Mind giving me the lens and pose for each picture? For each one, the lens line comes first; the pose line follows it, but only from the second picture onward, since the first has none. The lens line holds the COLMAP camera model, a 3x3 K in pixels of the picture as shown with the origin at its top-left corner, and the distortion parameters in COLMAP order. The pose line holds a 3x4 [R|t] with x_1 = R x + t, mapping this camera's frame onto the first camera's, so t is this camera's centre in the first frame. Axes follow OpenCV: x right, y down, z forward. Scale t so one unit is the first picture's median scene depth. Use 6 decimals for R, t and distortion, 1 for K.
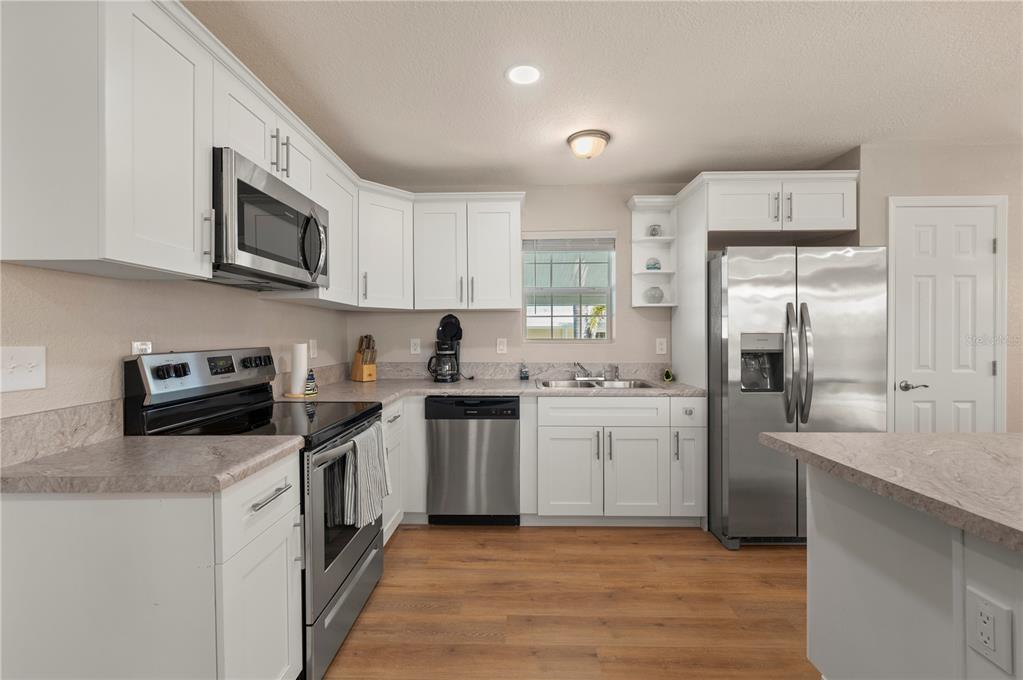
lens RADIAL K [[427.3, 0, 511.3], [0, 427.3, 338.5], [0, 0, 1]] dist [-0.000977, -0.000085]
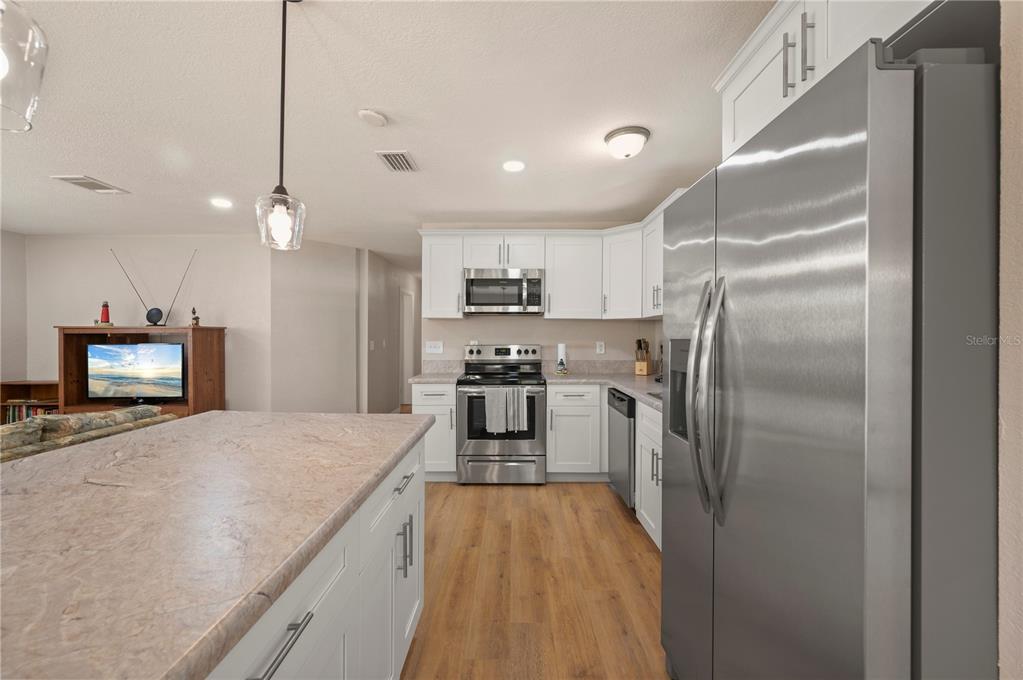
lens RADIAL K [[413.4, 0, 511.5], [0, 413.4, 340.0], [0, 0, 1]] dist [-0.000546, -0.000061]
pose [[0.015687, 0.007552, -0.999848, 1.061925], [-0.009622, 0.999926, 0.007402, -0.012022], [0.999831, 0.009505, 0.015759, 0.695898]]
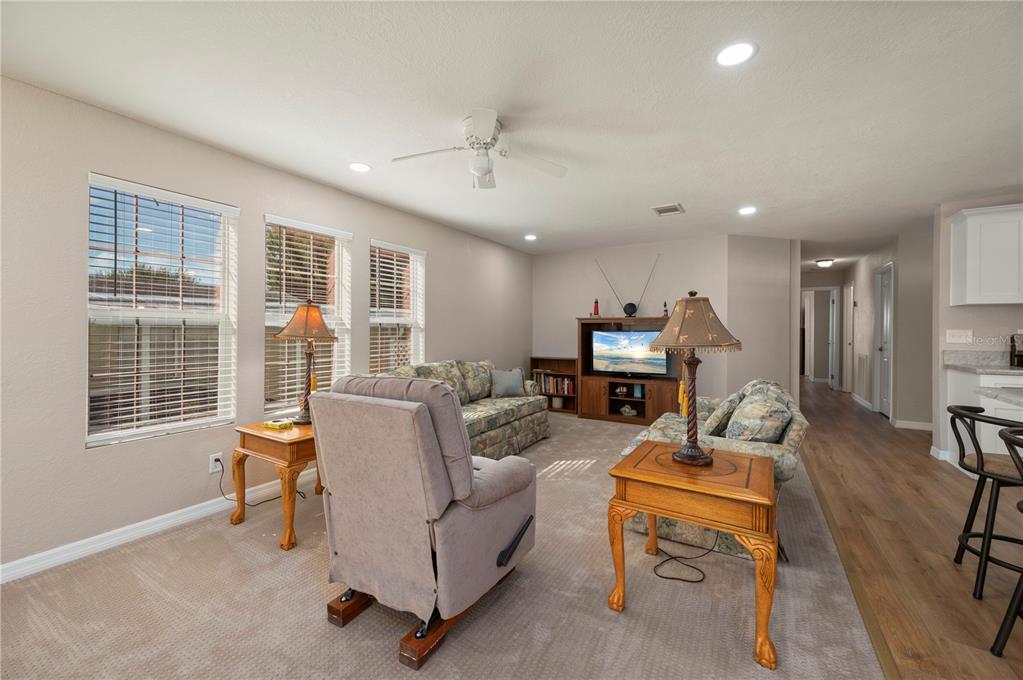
lens RADIAL K [[406.8, 0, 509.9], [0, 406.8, 328.5], [0, 0, 1]] dist [-0.000308, 0.000036]
pose [[-0.492516, -0.001854, -0.870301, 1.490384], [-0.010927, 0.999932, 0.004054, 0.014044], [0.870235, 0.011506, -0.492503, -0.232103]]
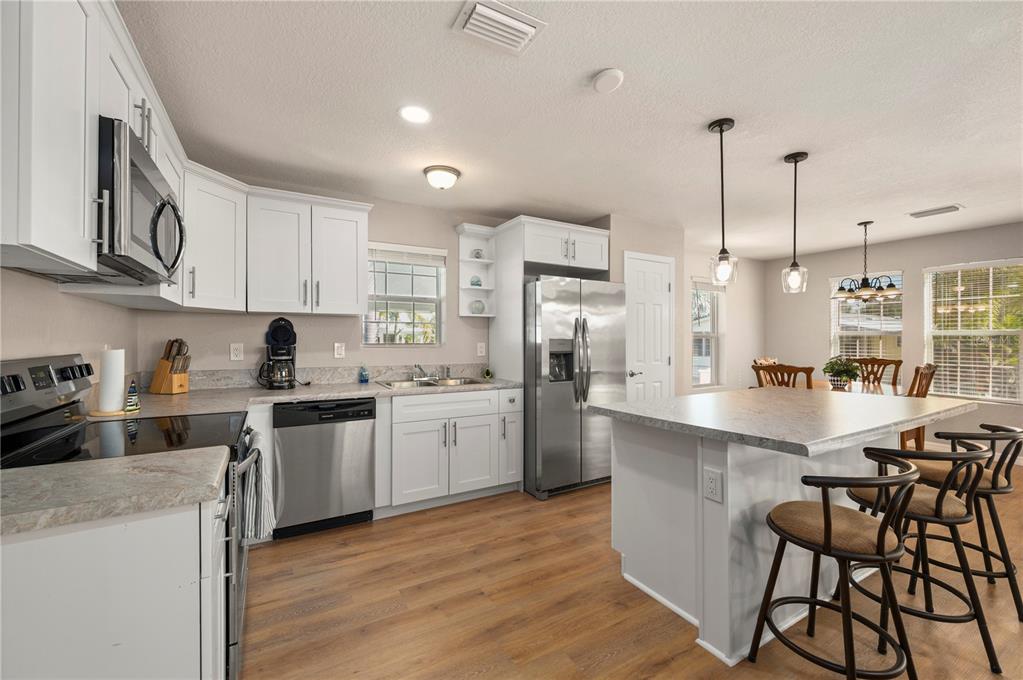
lens RADIAL K [[416.4, 0, 511.5], [0, 416.4, 340.0], [0, 0, 1]] dist [0.000501, -0.000016]
pose [[0.854273, 0.004004, 0.519809, -0.235021], [-0.000057, 0.999971, -0.007608, 0.000206], [-0.519824, 0.006470, 0.854249, -0.065596]]
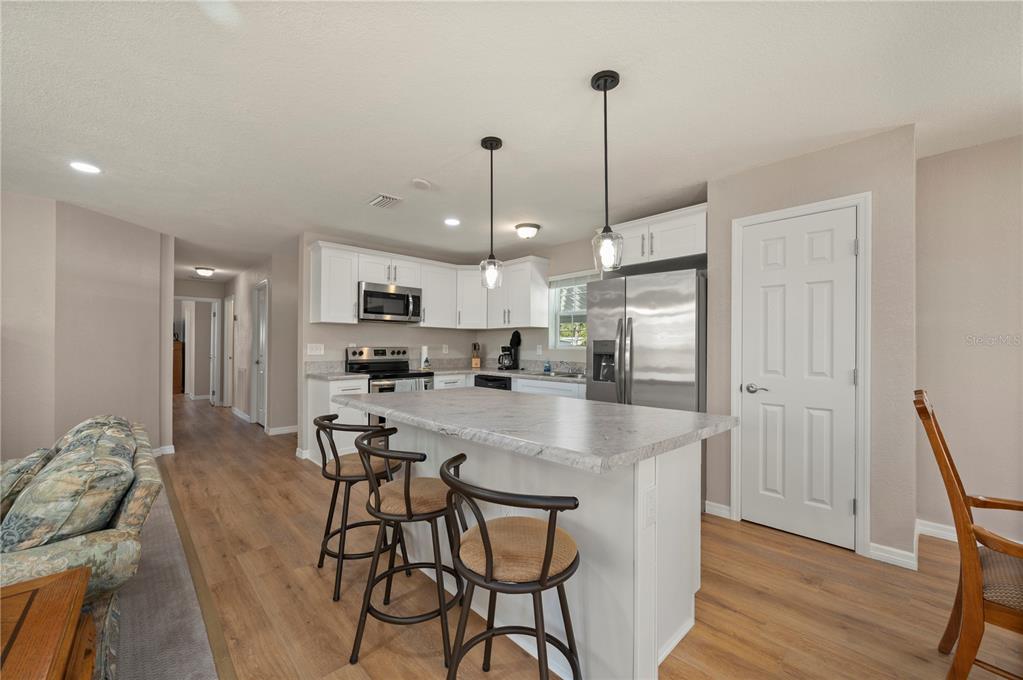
lens RADIAL K [[406.3, 0, 513.3], [0, 406.3, 346.8], [0, 0, 1]] dist [0.001198, 0.000085]
pose [[0.706788, 0.006466, -0.707396, 1.227032], [-0.012191, 0.999921, -0.003041, 0.014915], [0.707321, 0.010774, 0.706811, -0.168810]]
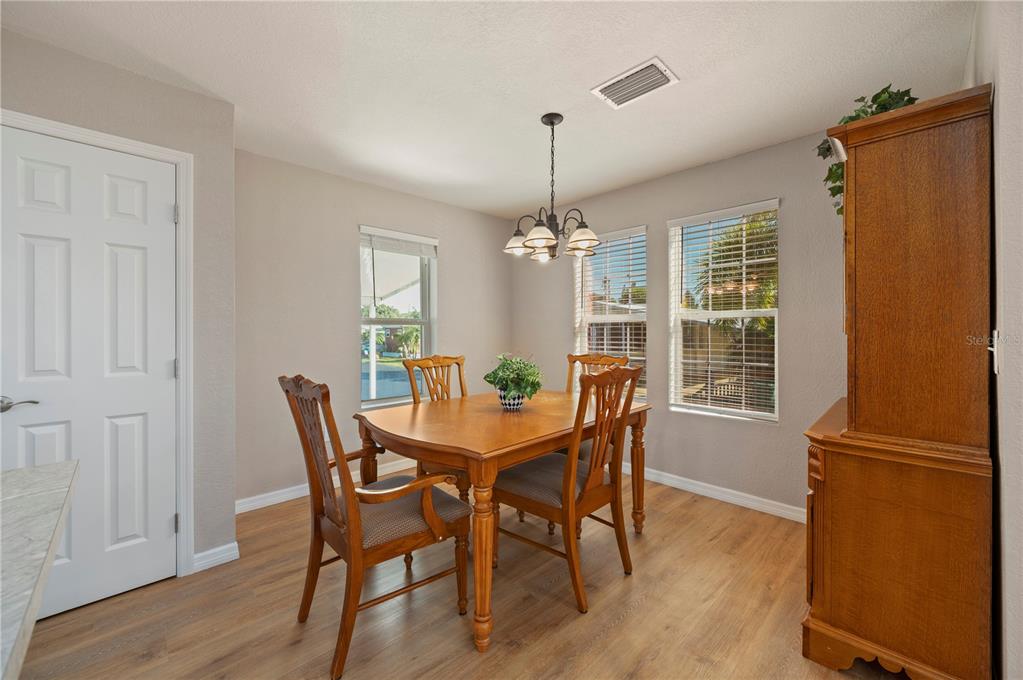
lens RADIAL K [[403.4, 0, 512.3], [0, 403.4, 337.4], [0, 0, 1]] dist [0.000321, 0.000134]
pose [[0.707047, -0.001836, 0.707164, 1.038692], [0.005971, 0.999976, -0.003374, 0.018021], [-0.707141, 0.006608, 0.707041, 0.031986]]
